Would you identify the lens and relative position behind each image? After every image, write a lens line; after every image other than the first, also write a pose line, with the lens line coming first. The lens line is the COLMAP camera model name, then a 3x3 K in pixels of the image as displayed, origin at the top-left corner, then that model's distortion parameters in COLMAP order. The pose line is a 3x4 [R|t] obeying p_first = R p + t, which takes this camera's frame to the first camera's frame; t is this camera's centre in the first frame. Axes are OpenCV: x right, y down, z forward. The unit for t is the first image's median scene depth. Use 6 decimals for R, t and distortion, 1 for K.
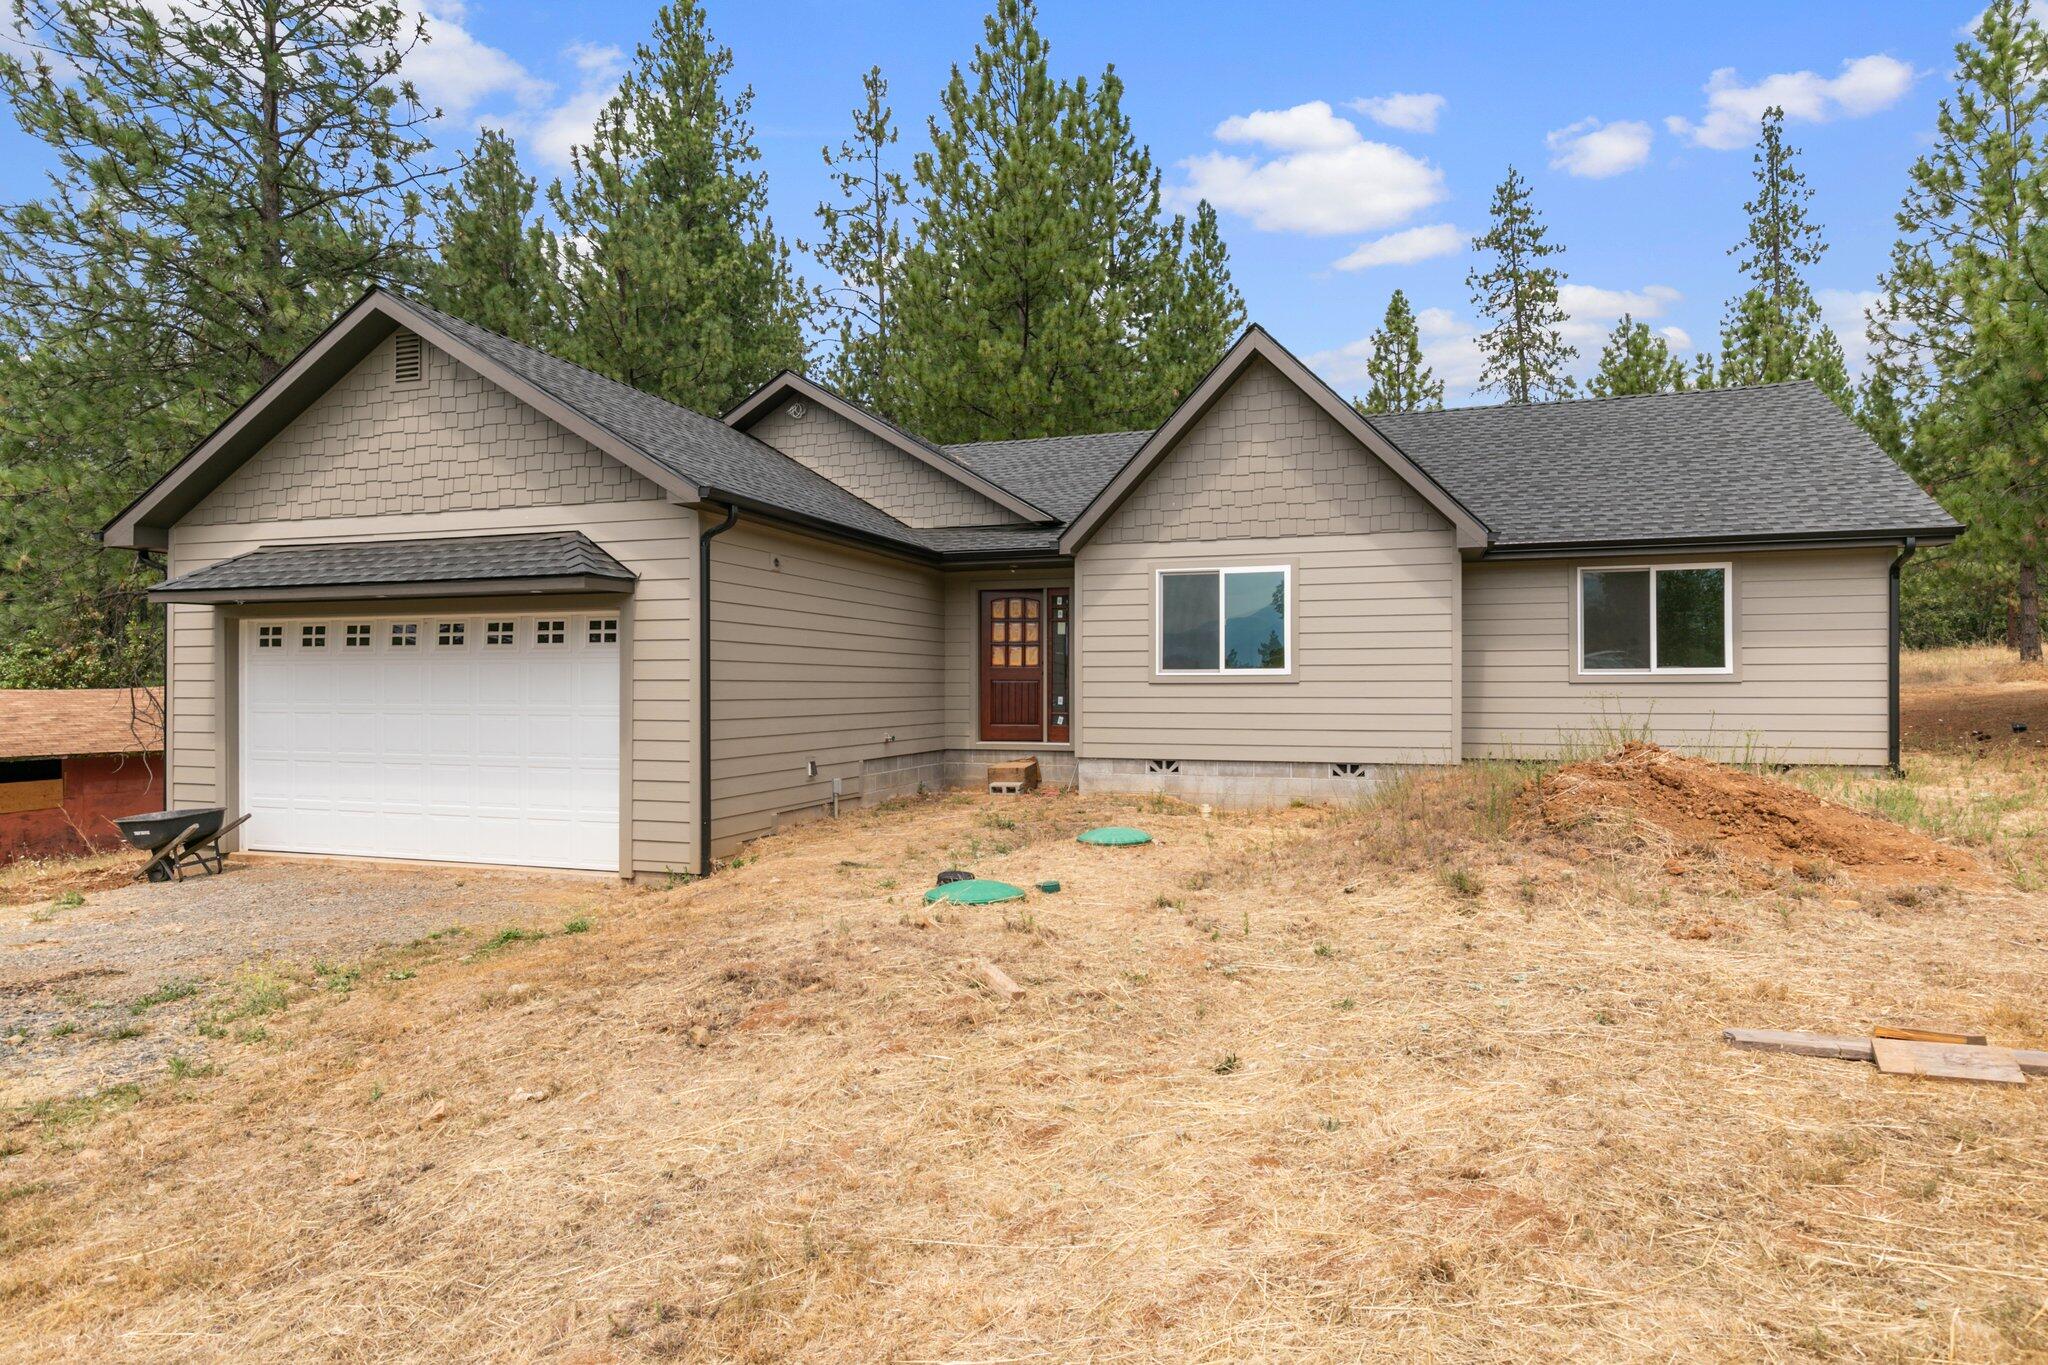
lens RADIAL K [[1141.1, 0, 1046.3], [0, 1141.1, 681.4], [0, 0, 1]] dist [0.014096, -0.003529]
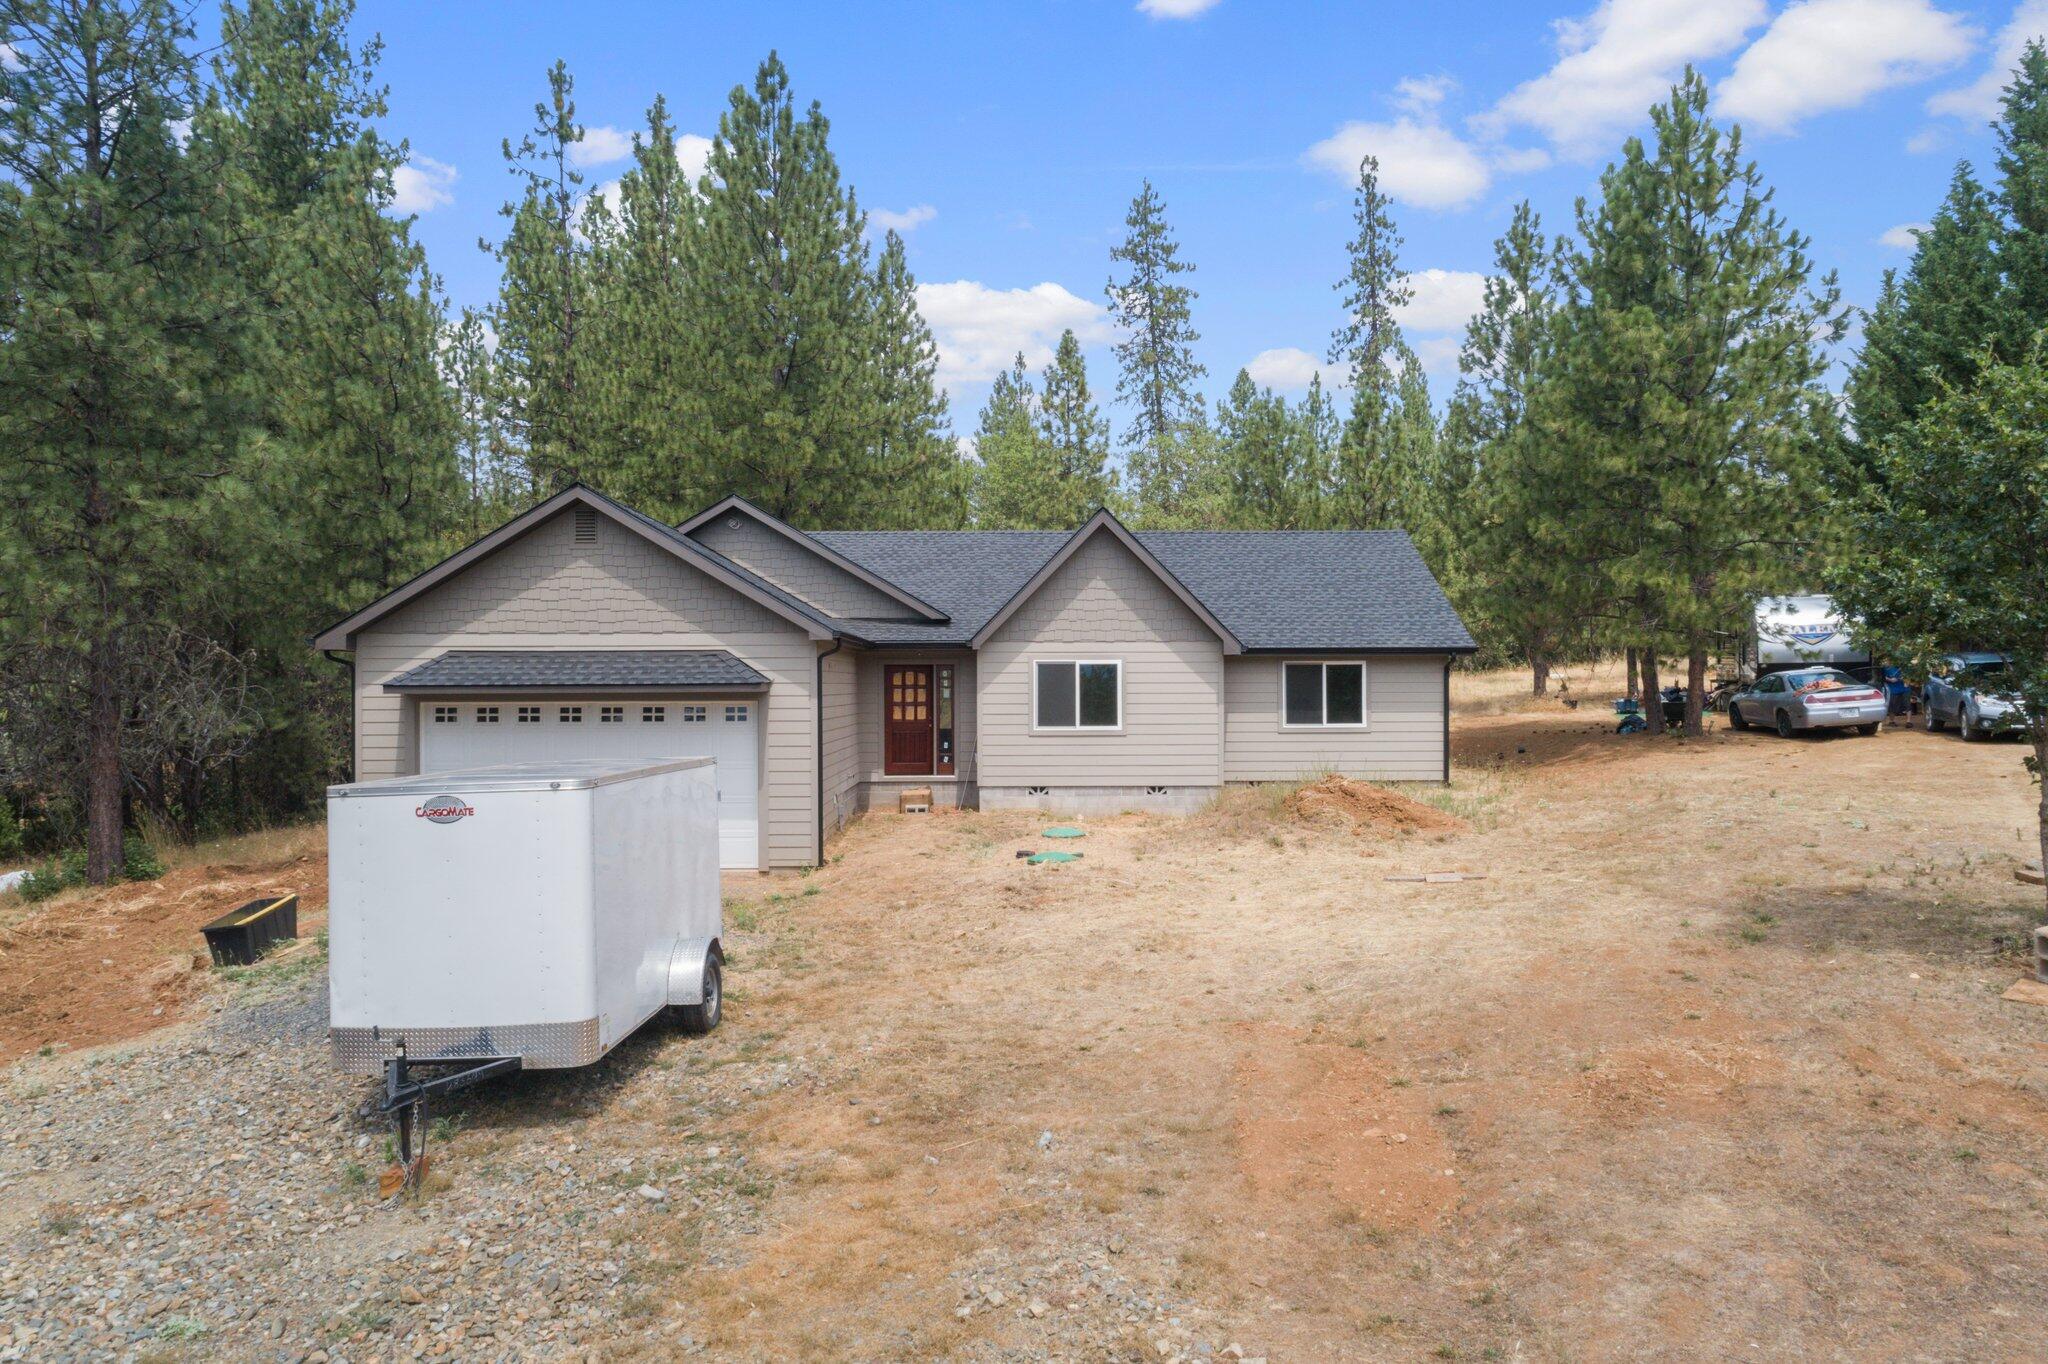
lens RADIAL K [[1385.7, 0, 1032.5], [0, 1385.7, 688.5], [0, 0, 1]] dist [0.000438, 0.003436]
pose [[0.946431, -0.003341, 0.322890, -0.425032], [0.000936, 0.999971, 0.007604, -0.064127], [-0.322906, -0.006895, 0.946406, -0.624829]]
